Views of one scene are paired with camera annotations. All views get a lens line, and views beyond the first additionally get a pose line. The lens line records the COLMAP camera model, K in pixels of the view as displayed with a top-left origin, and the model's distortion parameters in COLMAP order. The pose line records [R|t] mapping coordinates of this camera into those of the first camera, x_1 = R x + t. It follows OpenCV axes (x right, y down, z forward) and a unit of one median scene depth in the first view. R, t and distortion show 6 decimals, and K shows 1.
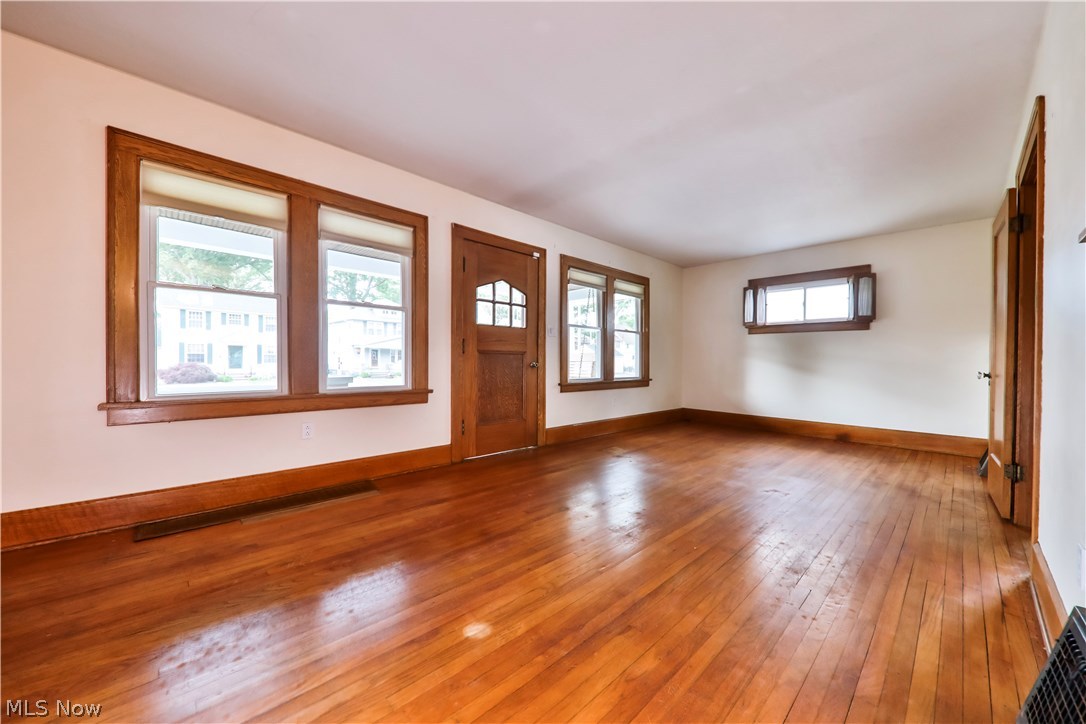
lens RADIAL K [[391.0, 0, 565.2], [0, 391.0, 362.5], [0, 0, 1]] dist [0.000360, -0.000088]
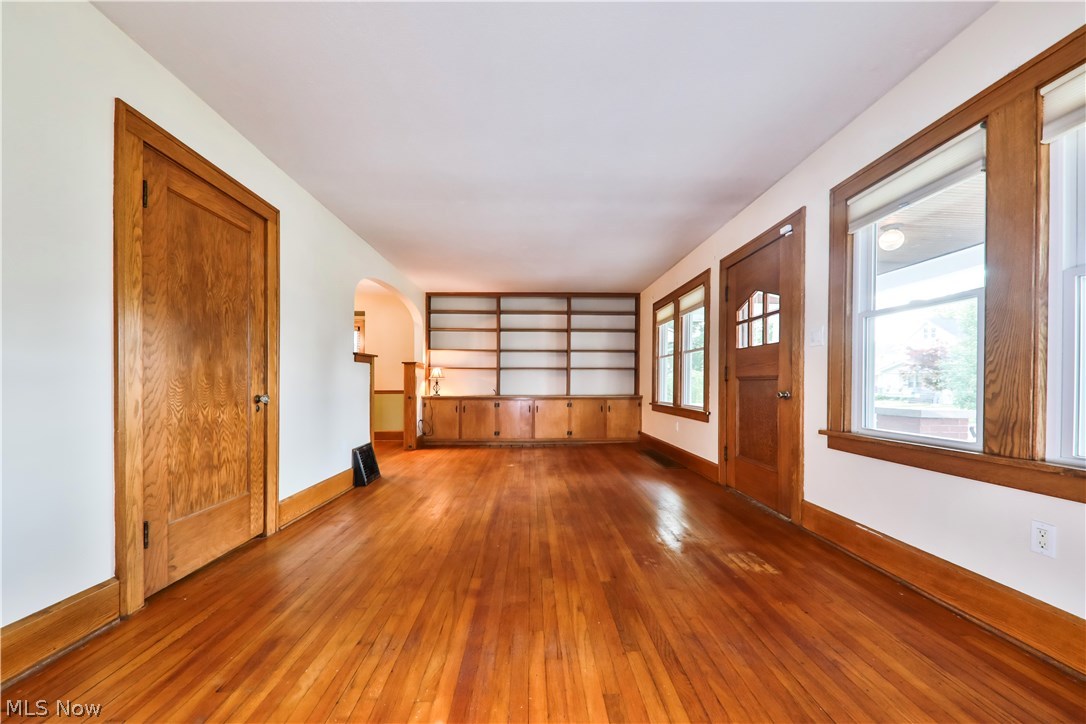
lens RADIAL K [[382.4, 0, 572.0], [0, 382.4, 388.8], [0, 0, 1]] dist [0.000105, 0.000027]
pose [[-0.621042, -0.007509, -0.783741, 0.754040], [-0.016416, 0.999859, 0.003429, 0.000147], [0.783605, 0.014996, -0.621078, 1.275055]]
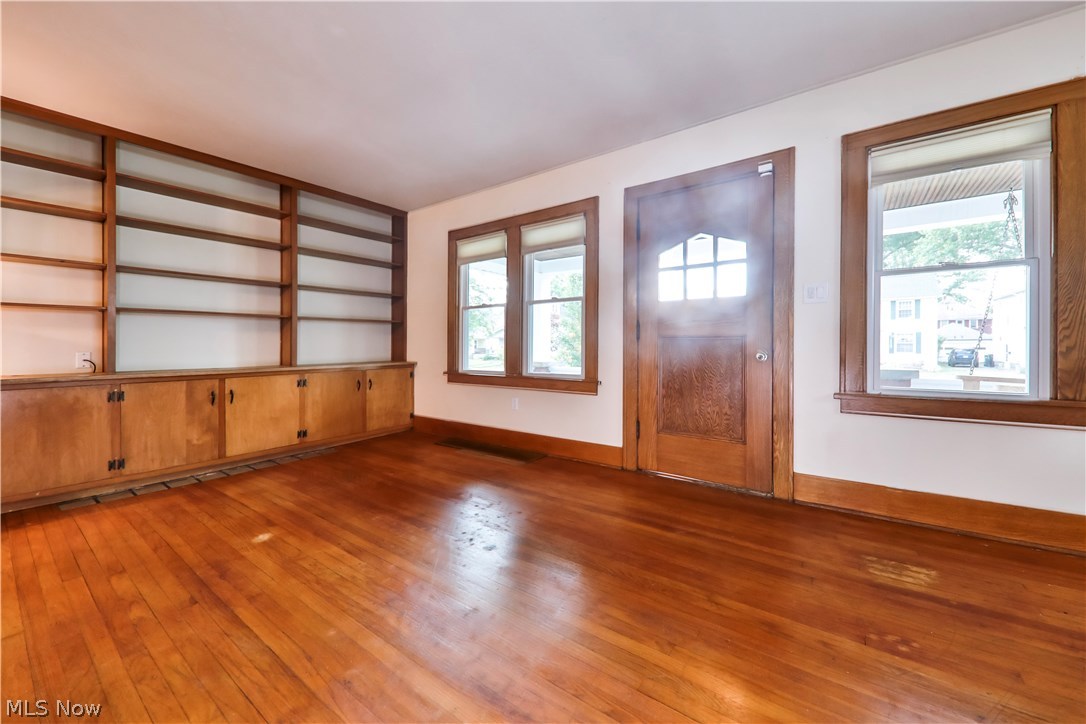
lens RADIAL K [[406.1, 0, 558.7], [0, 406.1, 349.4], [0, 0, 1]] dist [0.002106, -0.004695]
pose [[0.185943, -0.005407, -0.982546, 0.531845], [0.000552, 0.999985, -0.005399, 0.000601], [0.982560, 0.000462, 0.185943, 0.659345]]
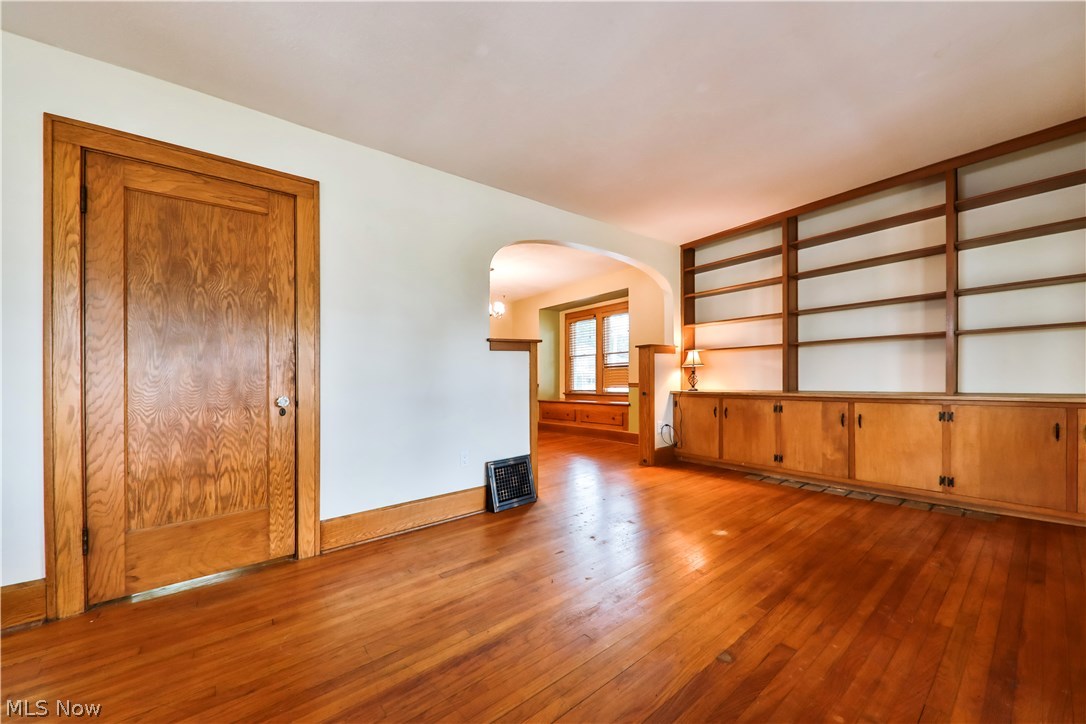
lens RADIAL K [[421.8, 0, 581.7], [0, 421.8, 377.1], [0, 0, 1]] dist [-0.003036, -0.000555]
pose [[-0.998895, 0.005522, 0.046677, 0.110391], [0.006054, 0.999918, 0.011255, -0.012070], [-0.046611, 0.011525, -0.998847, 1.065001]]
